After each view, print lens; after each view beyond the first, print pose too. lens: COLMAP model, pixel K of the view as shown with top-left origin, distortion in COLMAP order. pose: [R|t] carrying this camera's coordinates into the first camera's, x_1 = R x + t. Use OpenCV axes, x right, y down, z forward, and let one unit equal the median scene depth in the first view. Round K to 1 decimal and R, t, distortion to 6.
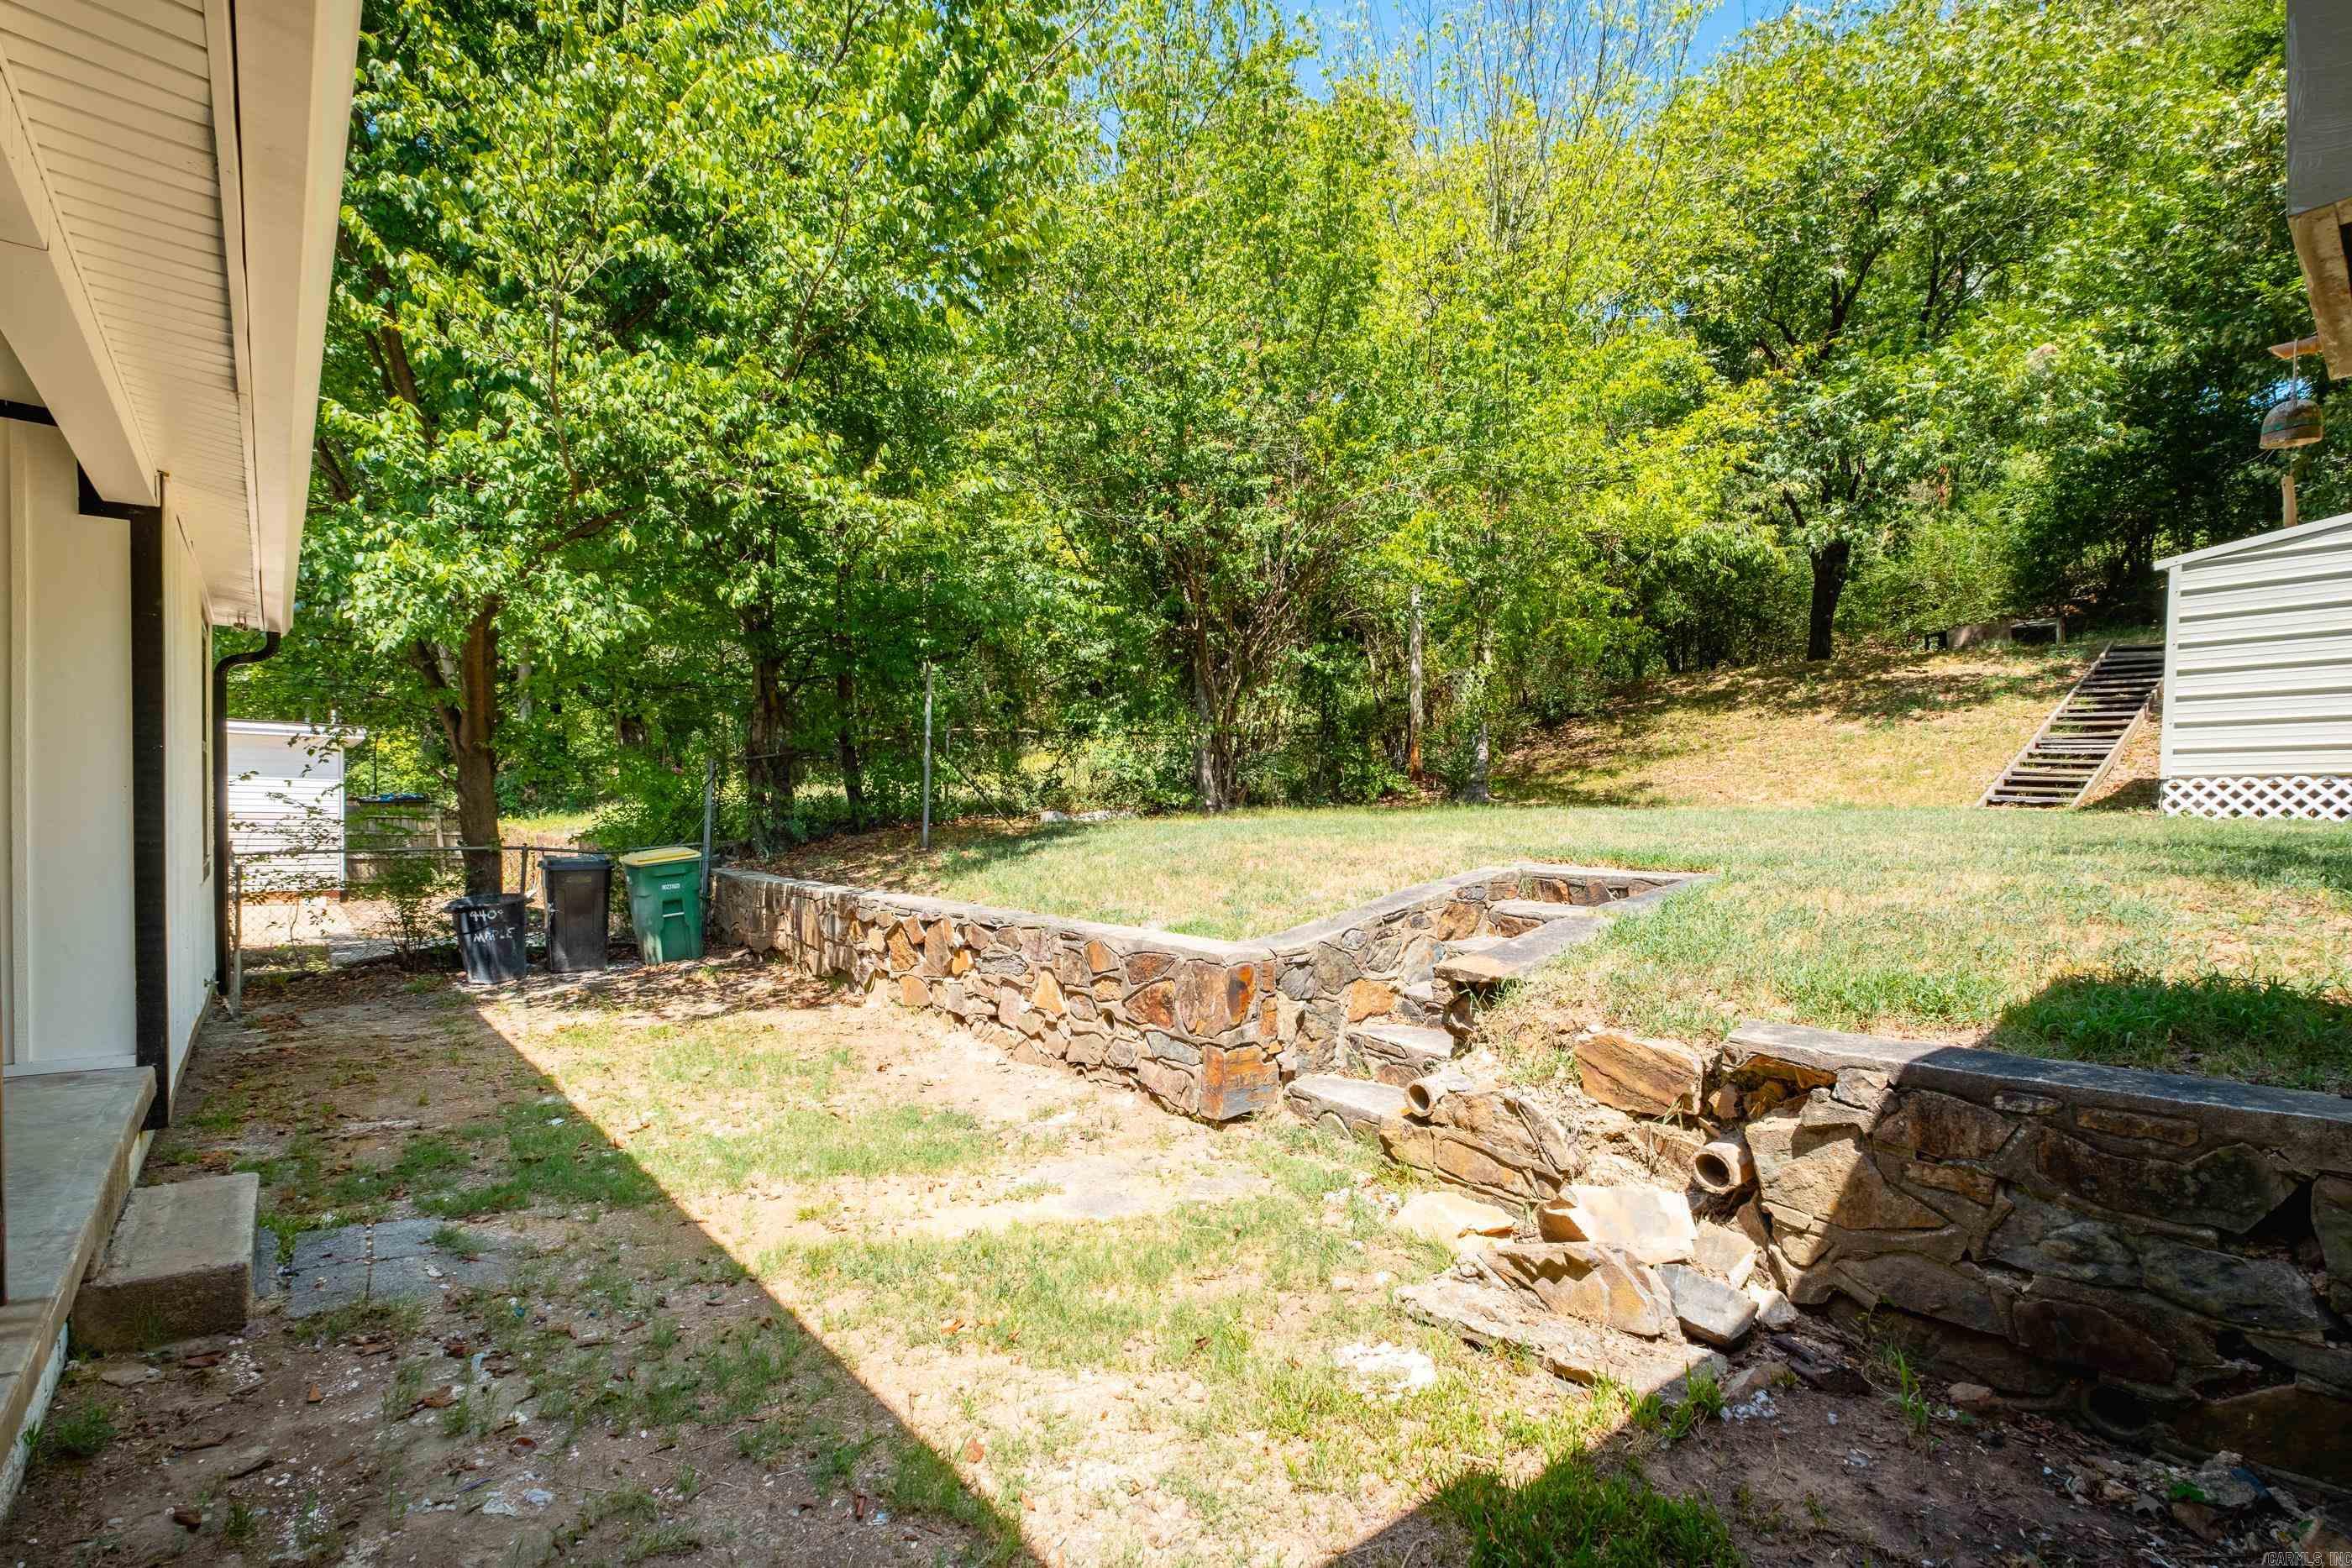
lens RADIAL K [[1041.3, 0, 1165.2], [0, 1041.3, 850.2], [0, 0, 1]] dist [0.003107, -0.002148]
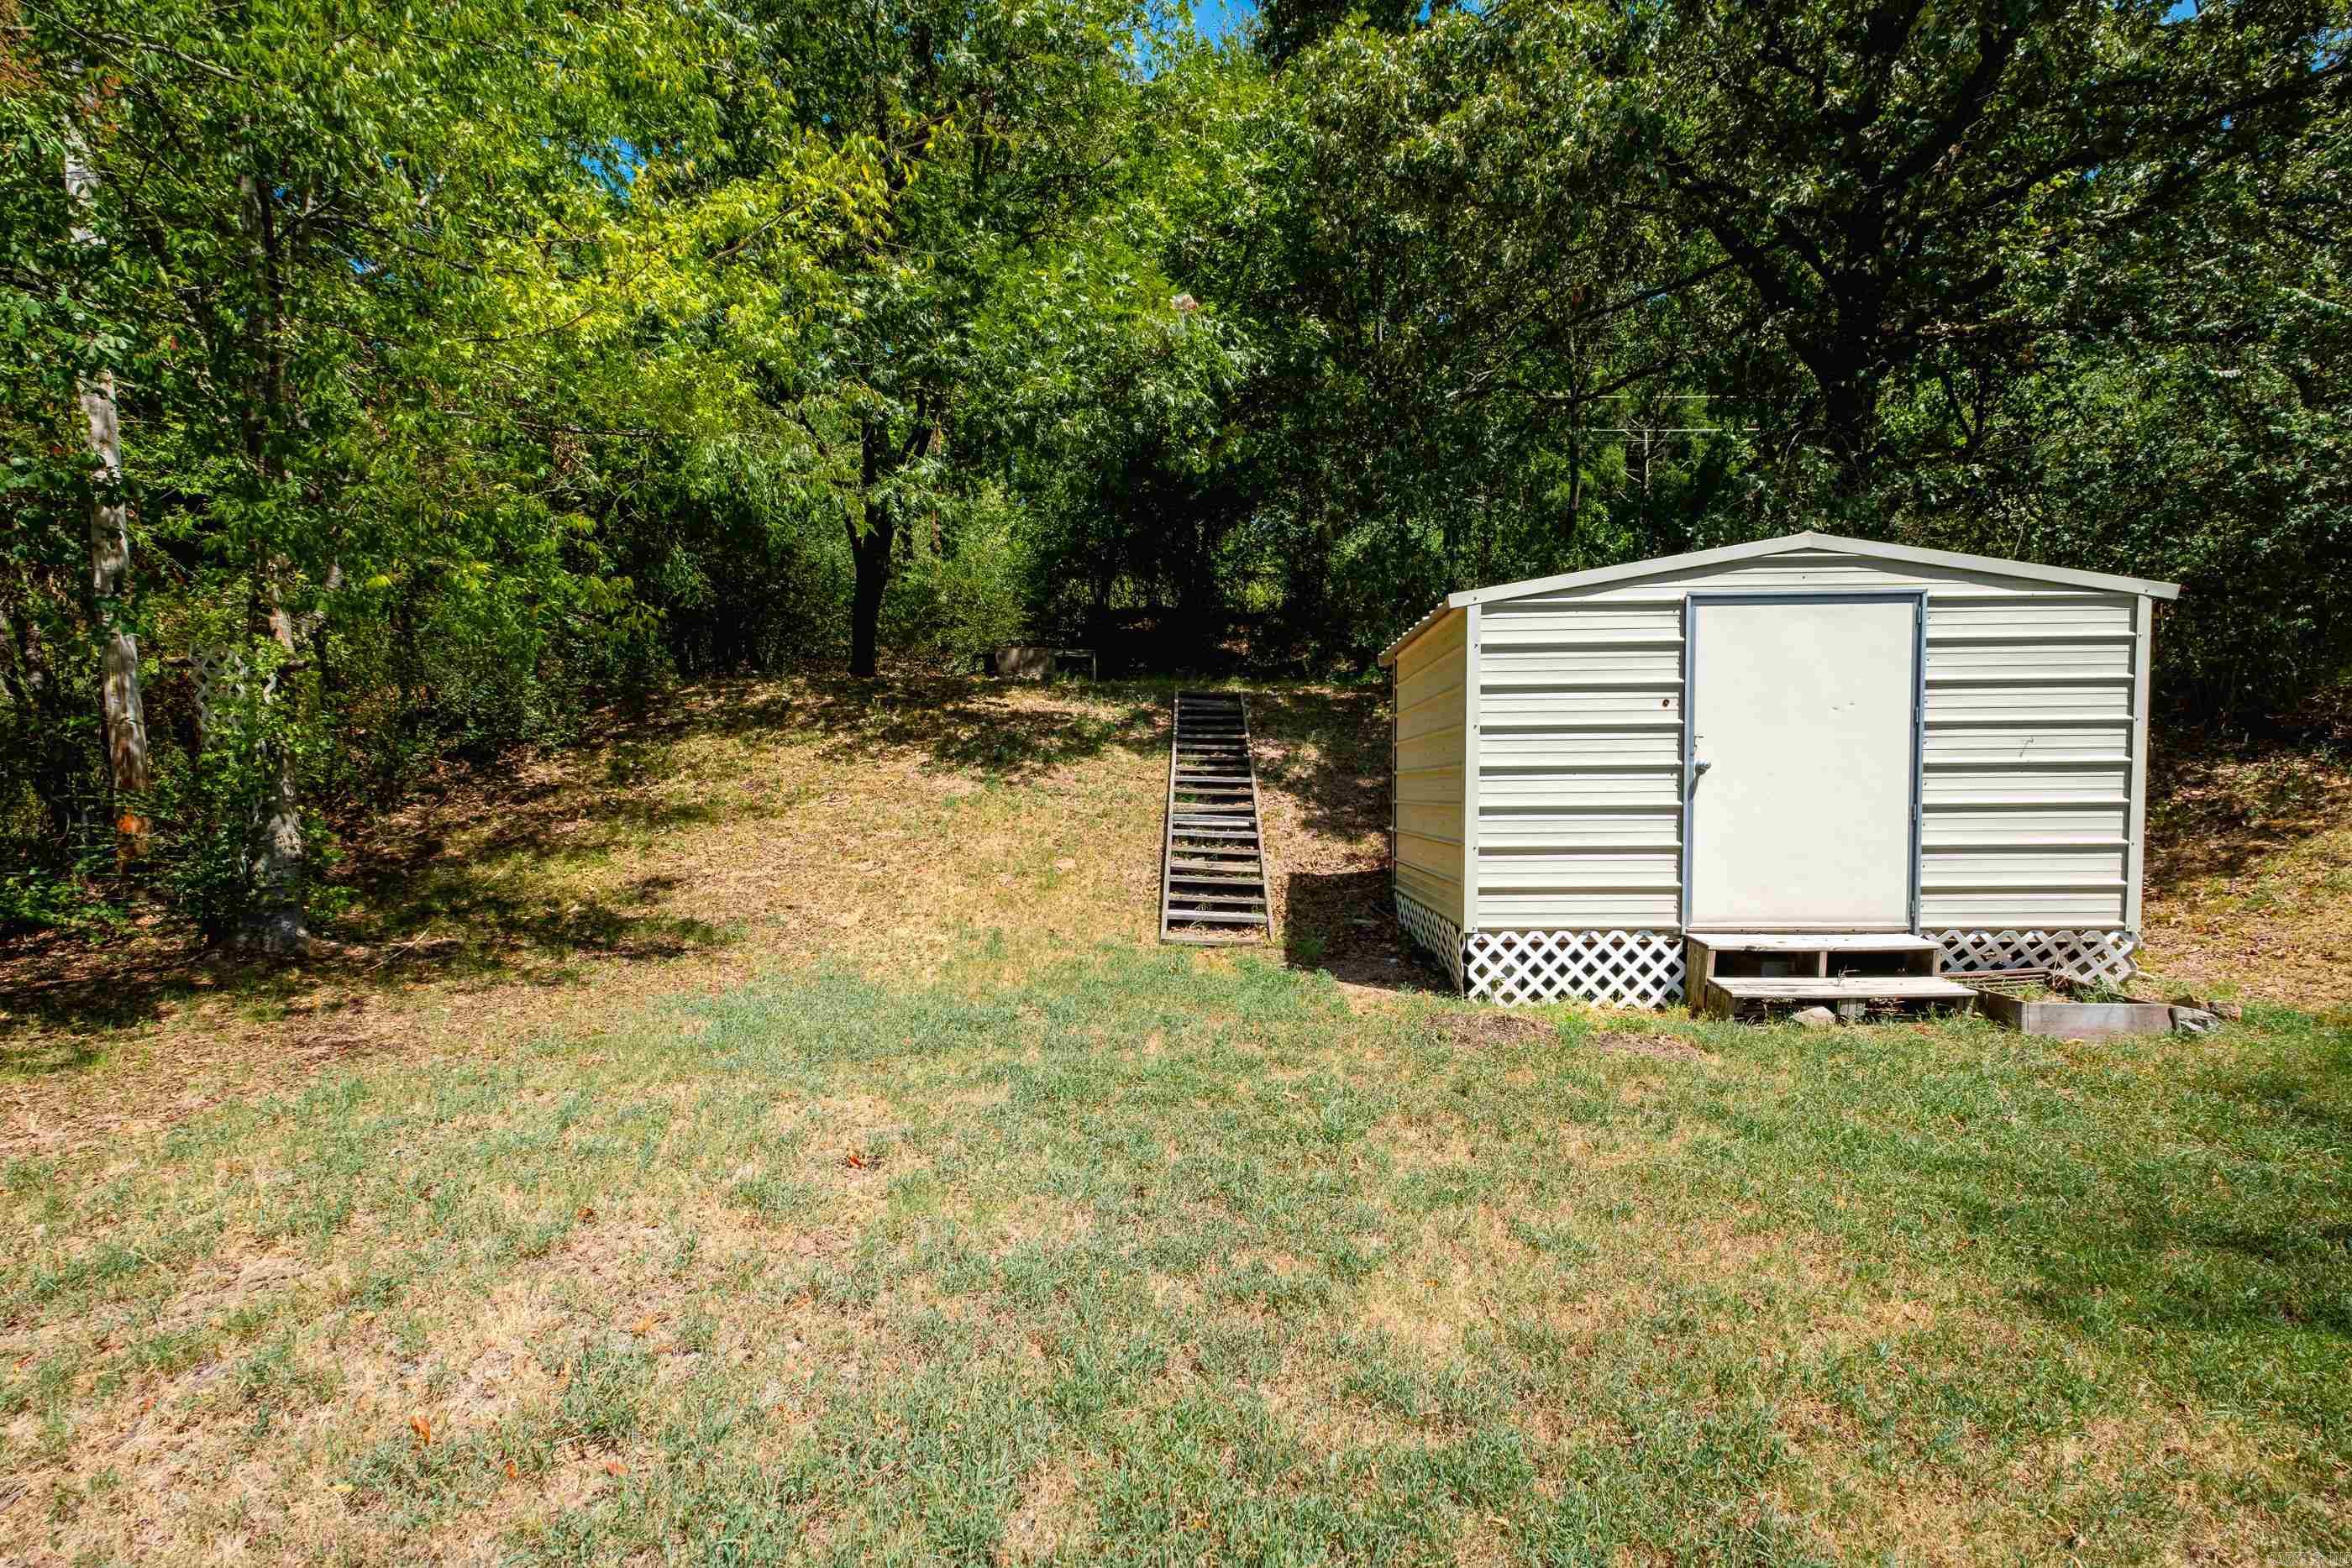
lens RADIAL K [[1041.3, 0, 1163.1], [0, 1041.3, 833.1], [0, 0, 1]] dist [0.003107, -0.002148]
pose [[0.632169, -0.045270, 0.773507, 0.343995], [0.044277, 0.998771, 0.022267, -0.154918], [-0.773564, 0.020172, 0.633396, 0.745379]]
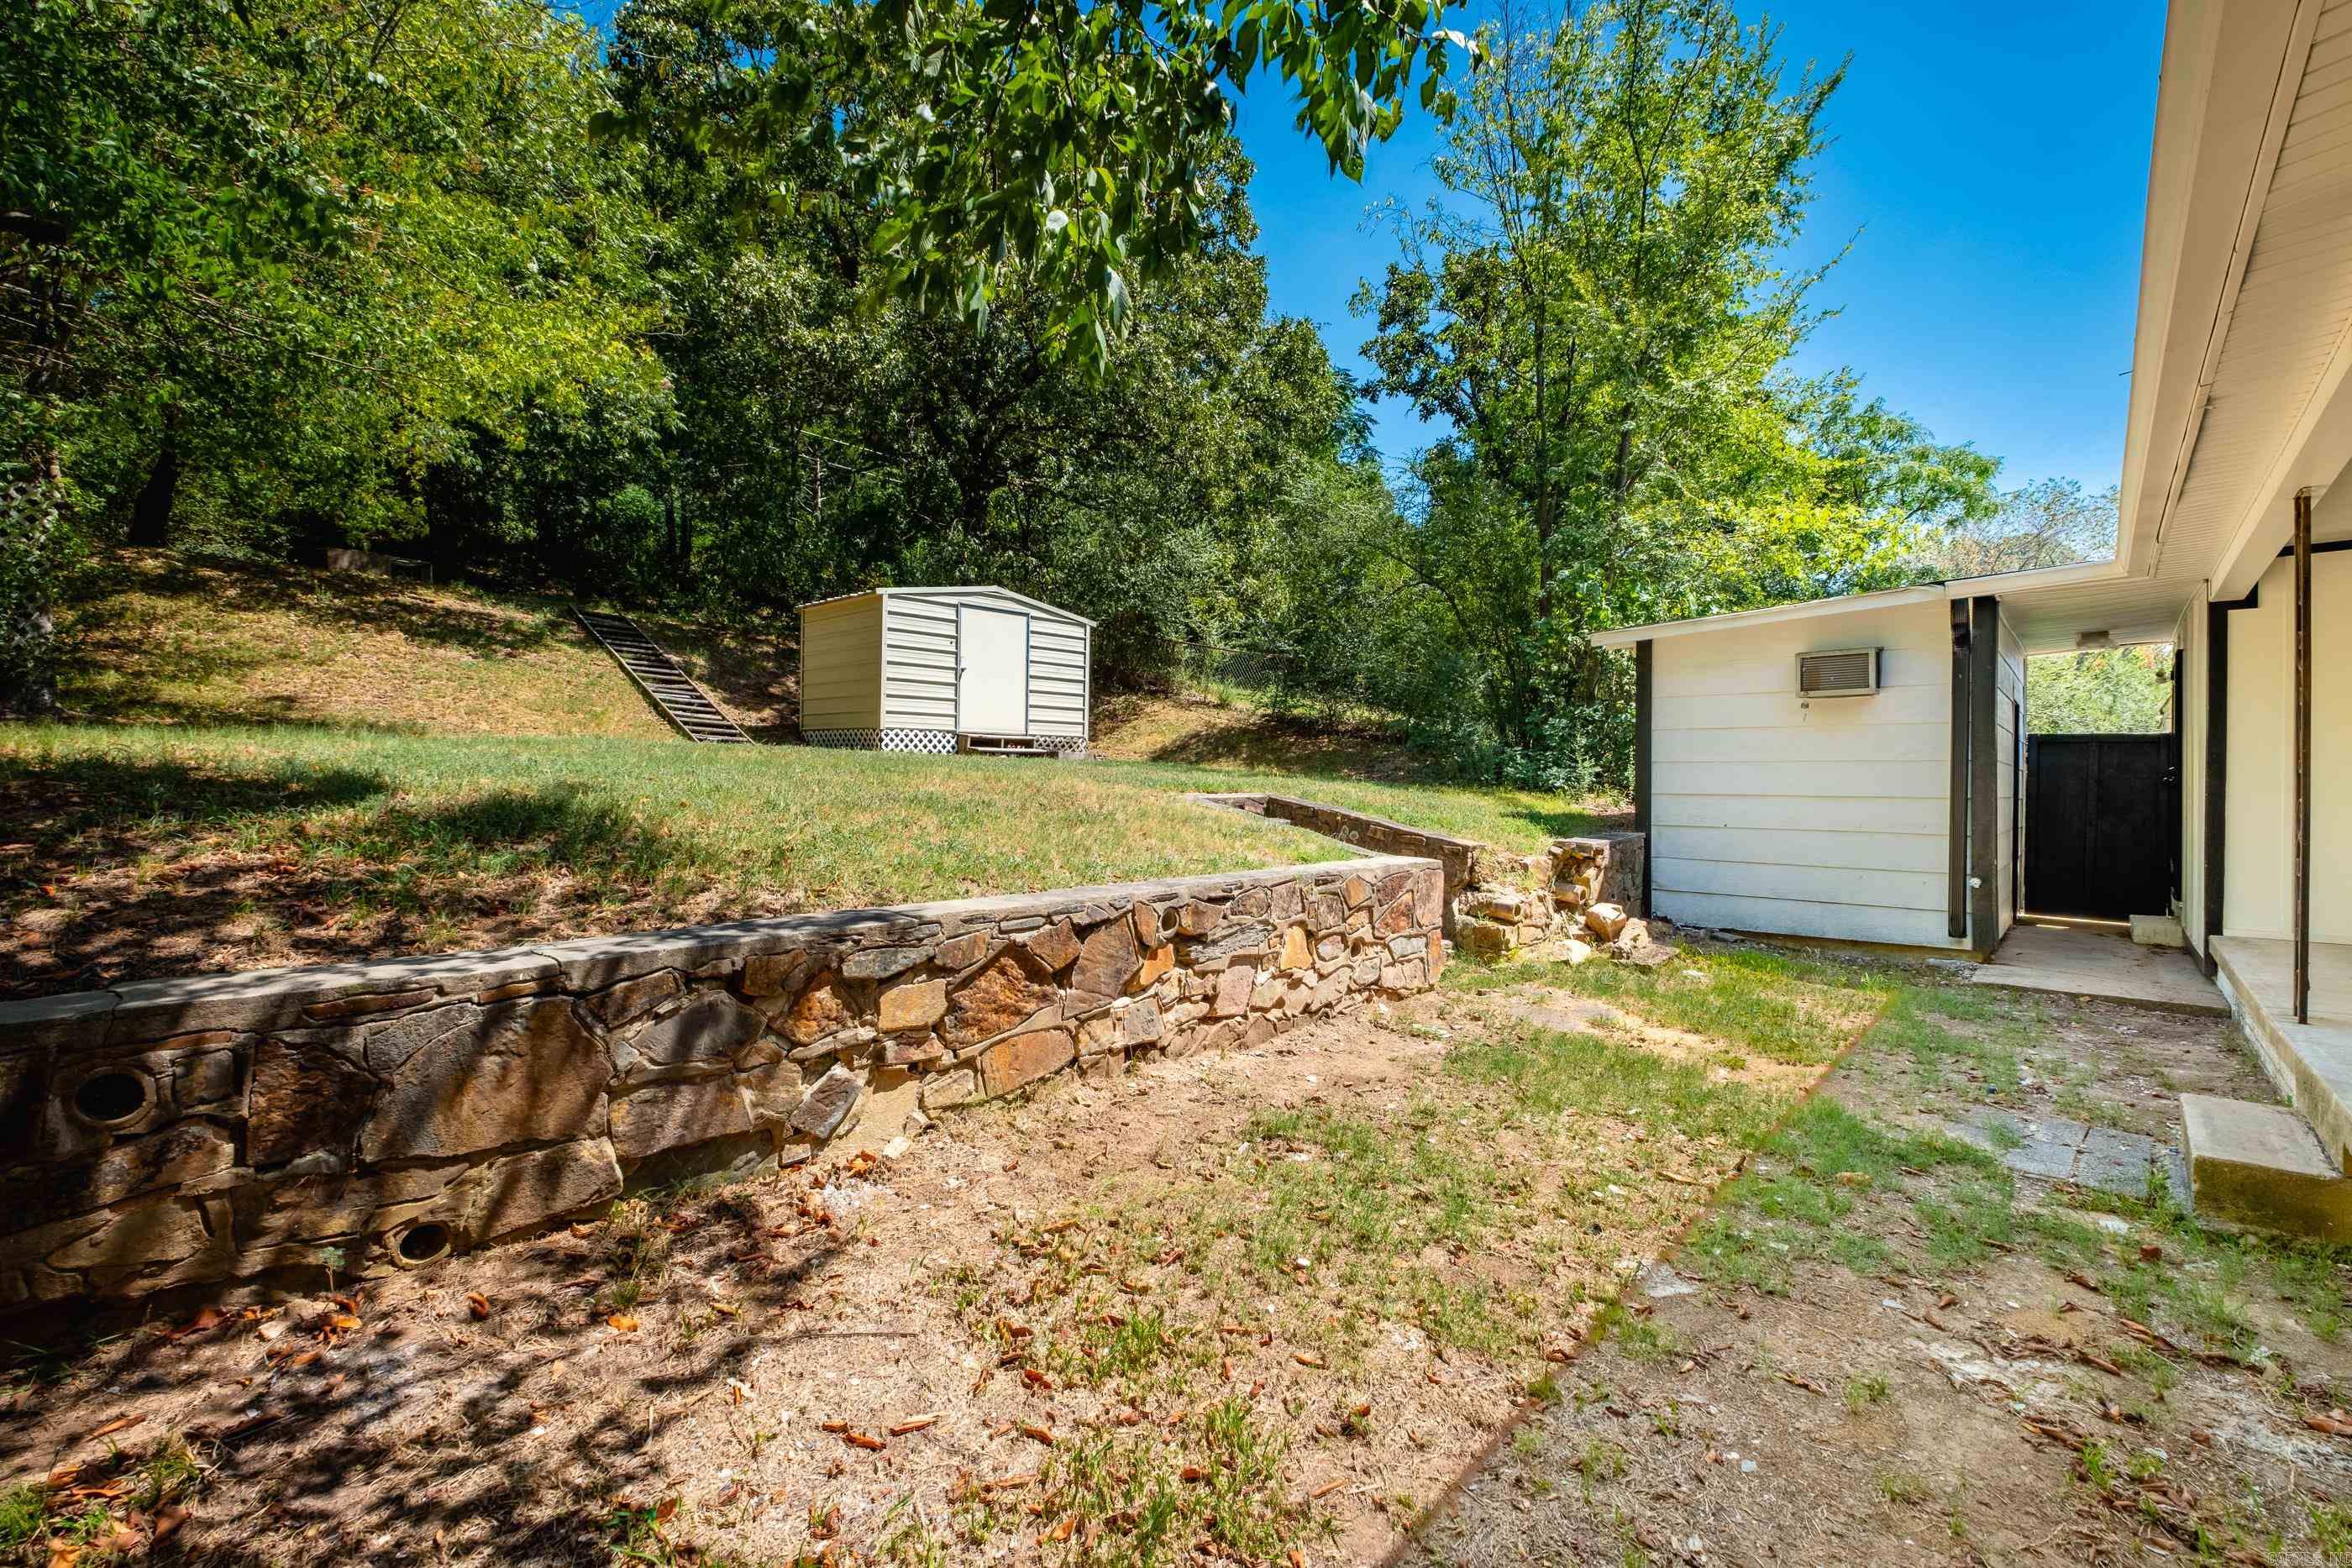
lens RADIAL K [[1041.3, 0, 1172.2], [0, 1041.3, 785.6], [0, 0, 1]] dist [0.003107, -0.002148]
pose [[-0.141988, -0.027792, 0.989478, -0.655185], [0.016648, 0.999397, 0.030459, -0.024916], [-0.989728, 0.020798, -0.141440, 0.803010]]
